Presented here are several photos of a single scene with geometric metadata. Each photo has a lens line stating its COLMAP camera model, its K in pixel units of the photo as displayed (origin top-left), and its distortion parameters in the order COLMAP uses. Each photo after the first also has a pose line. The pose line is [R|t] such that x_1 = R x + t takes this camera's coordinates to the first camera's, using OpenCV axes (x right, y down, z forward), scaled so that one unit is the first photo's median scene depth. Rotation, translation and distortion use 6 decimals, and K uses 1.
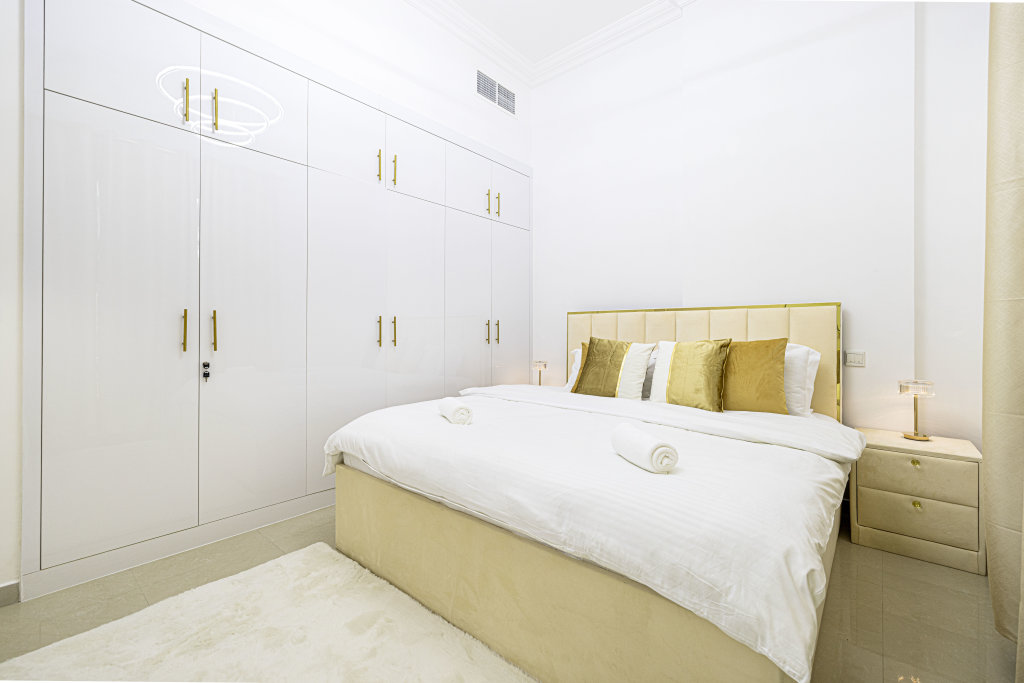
lens RADIAL K [[431.6, 0, 510.0], [0, 431.6, 326.9], [0, 0, 1]] dist [-0.000098, -0.000248]
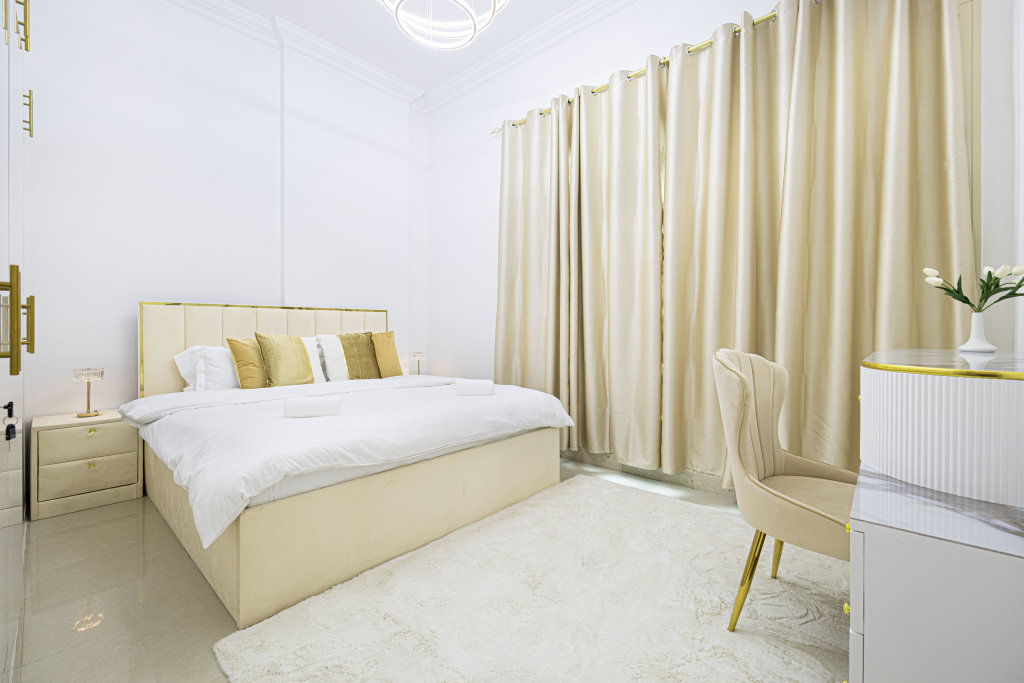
lens RADIAL K [[431.6, 0, 513.0], [0, 431.6, 331.9], [0, 0, 1]] dist [0.000640, 0.000295]
pose [[0.025304, -0.006394, 0.999659, -1.002496], [-0.010153, 0.999926, 0.006653, 0.013332], [-0.999628, -0.010317, 0.025237, 0.495674]]
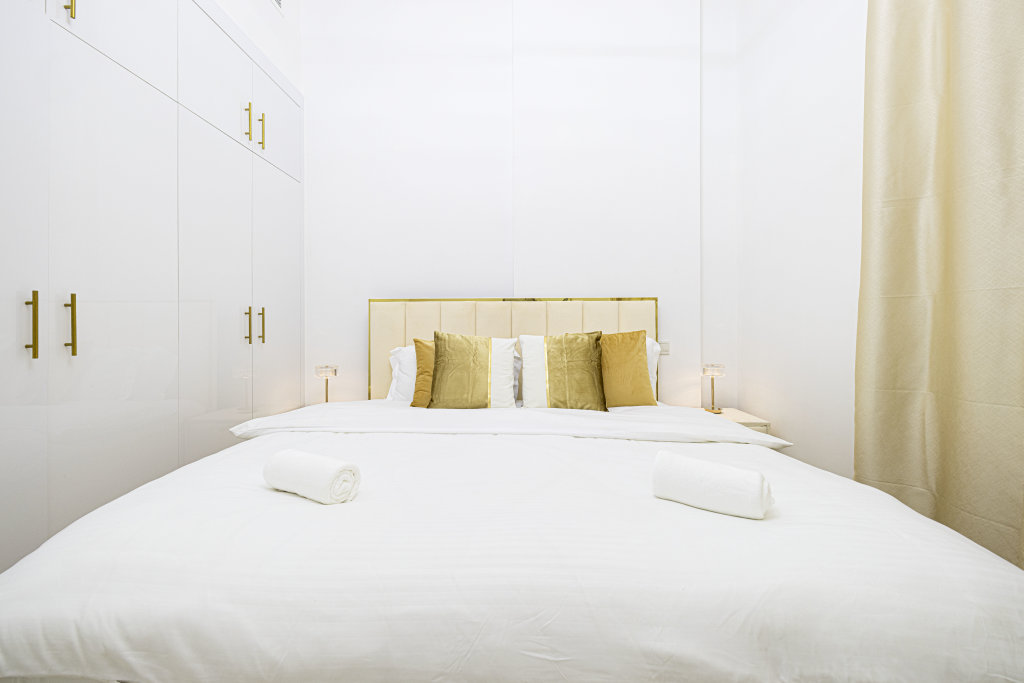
lens RADIAL K [[431.6, 0, 510.0], [0, 431.6, 326.9], [0, 0, 1]] dist [-0.000098, -0.000248]
pose [[0.769885, -0.005149, 0.638161, -0.254591], [-0.002384, 0.999937, 0.010944, 0.008162], [-0.638178, -0.009947, 0.769825, 0.417306]]
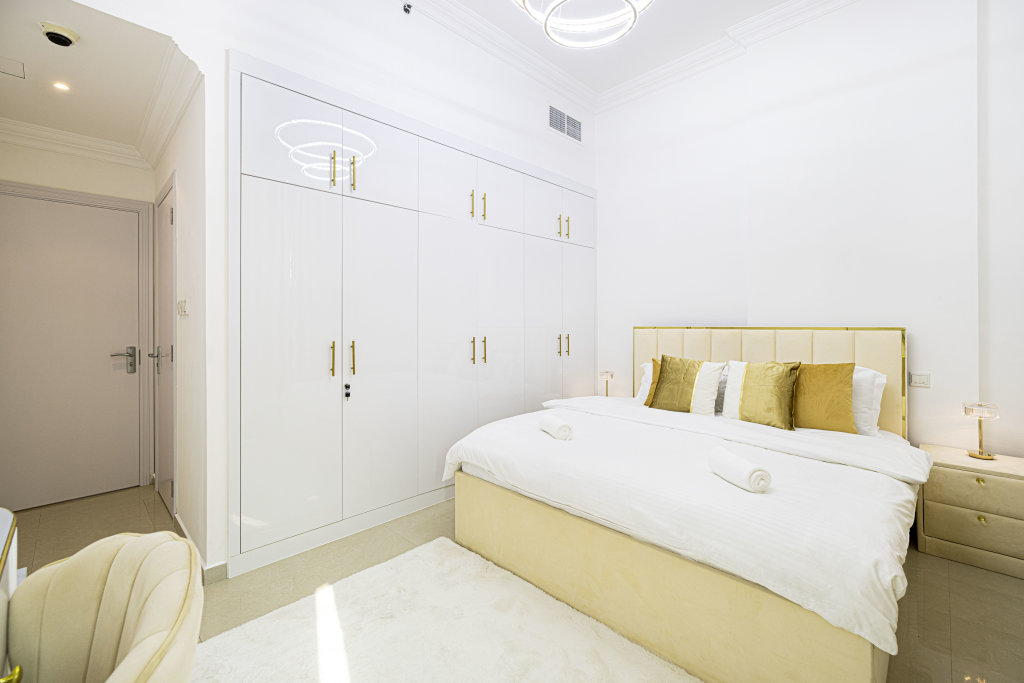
lens RADIAL K [[435.3, 0, 513.0], [0, 435.3, 317.2], [0, 0, 1]] dist [-0.000093, -0.000026]
pose [[0.997669, -0.004622, -0.068084, -0.148186], [0.004575, 0.999989, -0.000851, -0.093019], [0.068087, 0.000537, 0.997679, -0.163011]]
